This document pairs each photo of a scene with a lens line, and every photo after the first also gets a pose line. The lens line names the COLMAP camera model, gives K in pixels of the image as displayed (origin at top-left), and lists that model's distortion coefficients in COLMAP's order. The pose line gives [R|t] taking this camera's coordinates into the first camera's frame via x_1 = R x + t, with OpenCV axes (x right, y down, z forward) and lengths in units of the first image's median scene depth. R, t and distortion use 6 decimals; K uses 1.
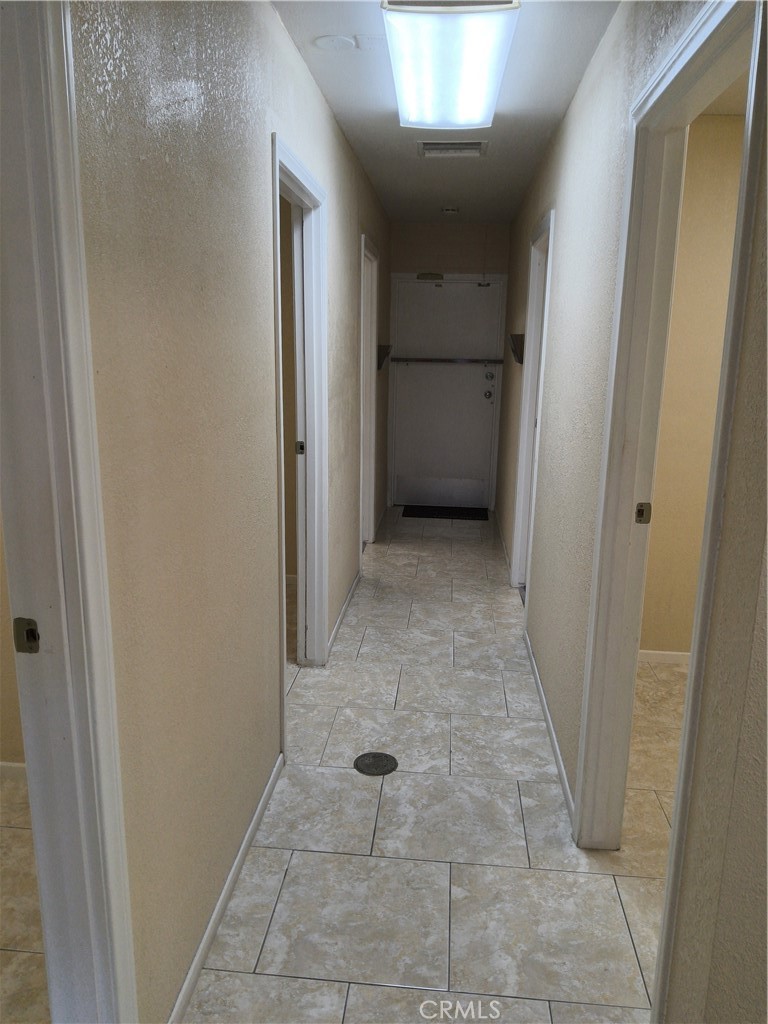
lens RADIAL K [[768.8, 0, 384.0], [0, 768.8, 512.0], [0, 0, 1]] dist [-0.002962, -0.026222]
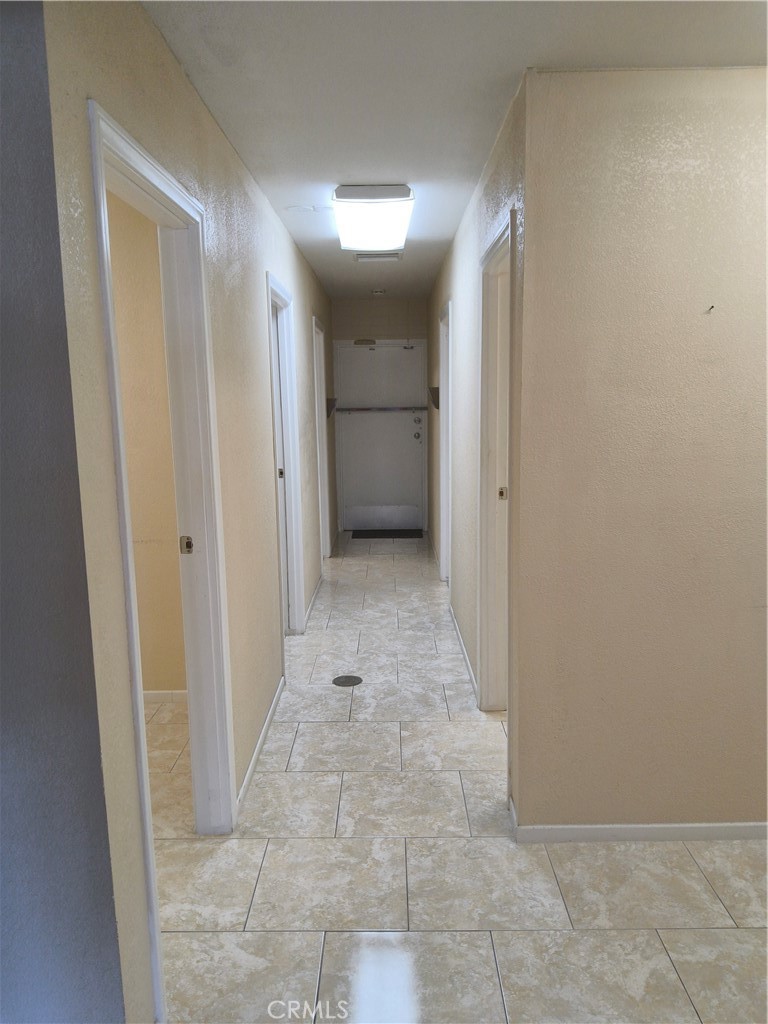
lens RADIAL K [[768.8, 0, 384.0], [0, 768.8, 512.0], [0, 0, 1]] dist [-0.002962, -0.026222]
pose [[0.995980, -0.046572, 0.076513, -0.034095], [0.051394, 0.996733, -0.062303, 0.089473], [-0.073361, 0.065985, 0.995120, -0.433313]]
